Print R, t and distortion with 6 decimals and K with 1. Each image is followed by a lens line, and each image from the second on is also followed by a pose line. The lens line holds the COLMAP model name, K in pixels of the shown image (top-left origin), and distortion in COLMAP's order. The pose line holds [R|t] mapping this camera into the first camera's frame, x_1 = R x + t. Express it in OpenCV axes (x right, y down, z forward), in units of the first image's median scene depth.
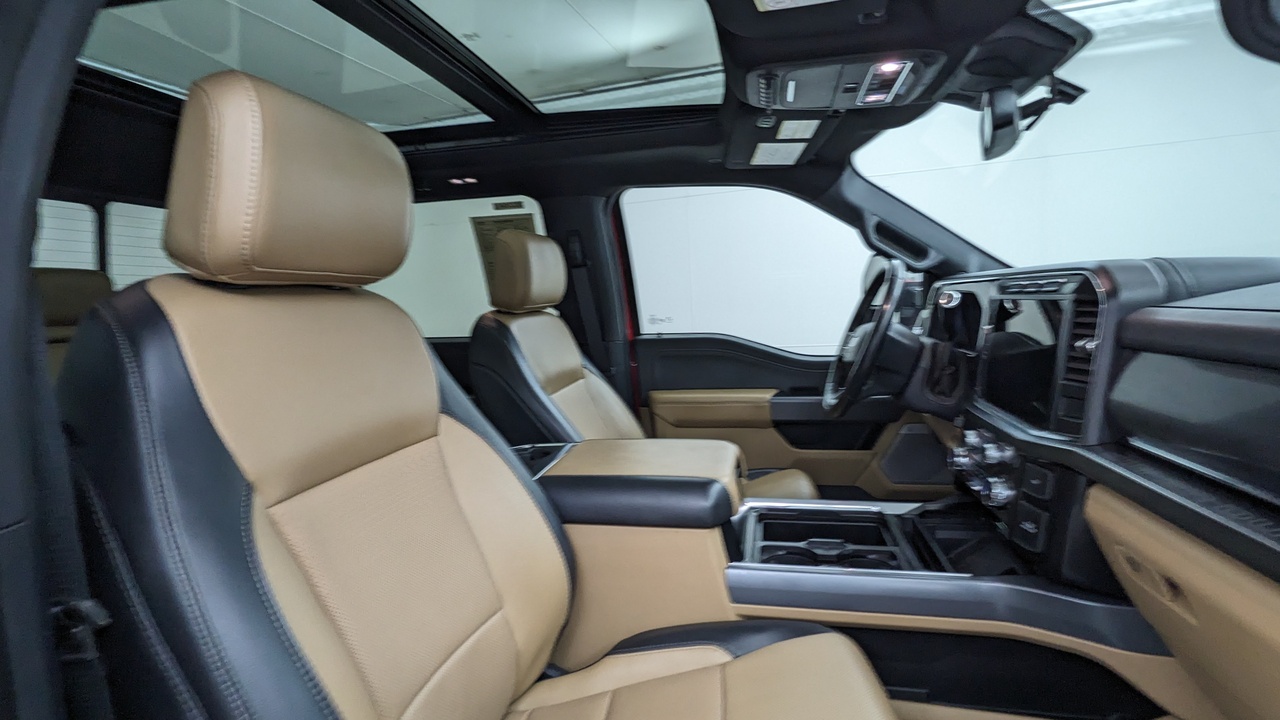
lens RADIAL K [[619.1, 0, 641.6], [0, 619.1, 352.5], [0, 0, 1]] dist [0.001241, 0.000371]
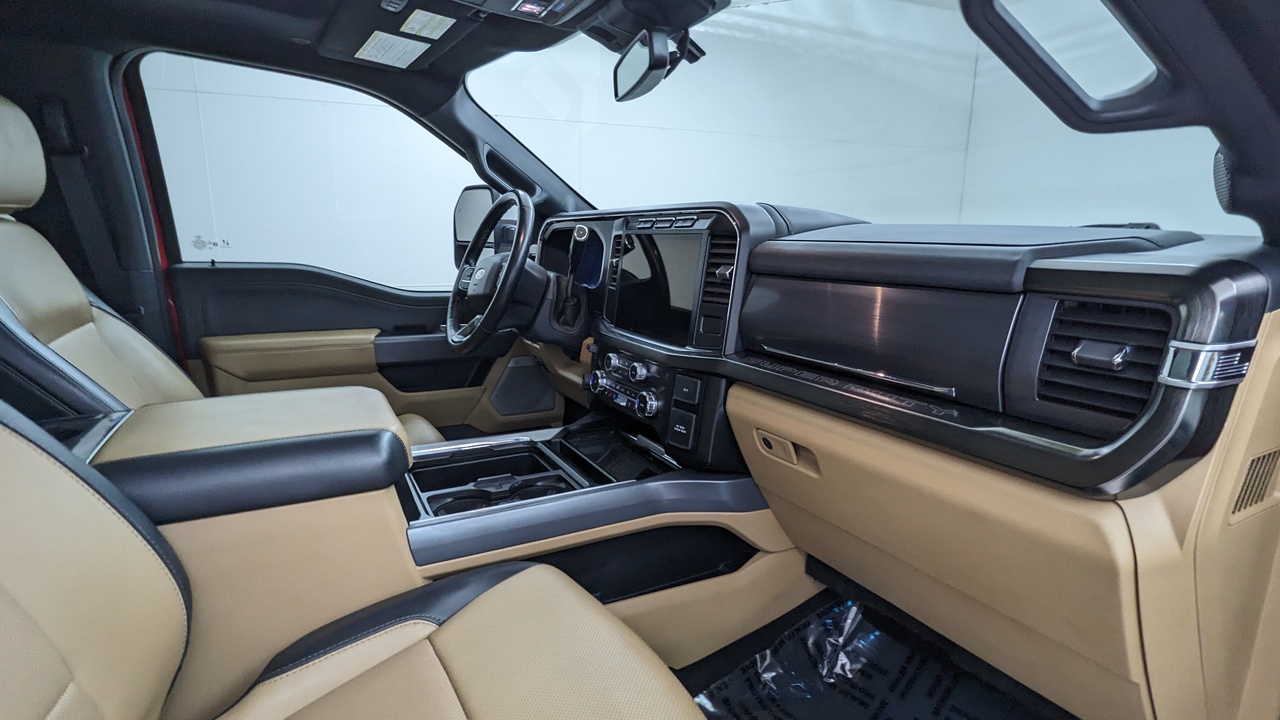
lens RADIAL K [[619.1, 0, 641.6], [0, 619.1, 352.5], [0, 0, 1]] dist [0.001241, 0.000371]
pose [[0.757148, -0.061005, 0.650389, -0.127112], [0.003435, 0.995988, 0.089422, 0.024297], [-0.653235, -0.065471, 0.754319, 0.129218]]
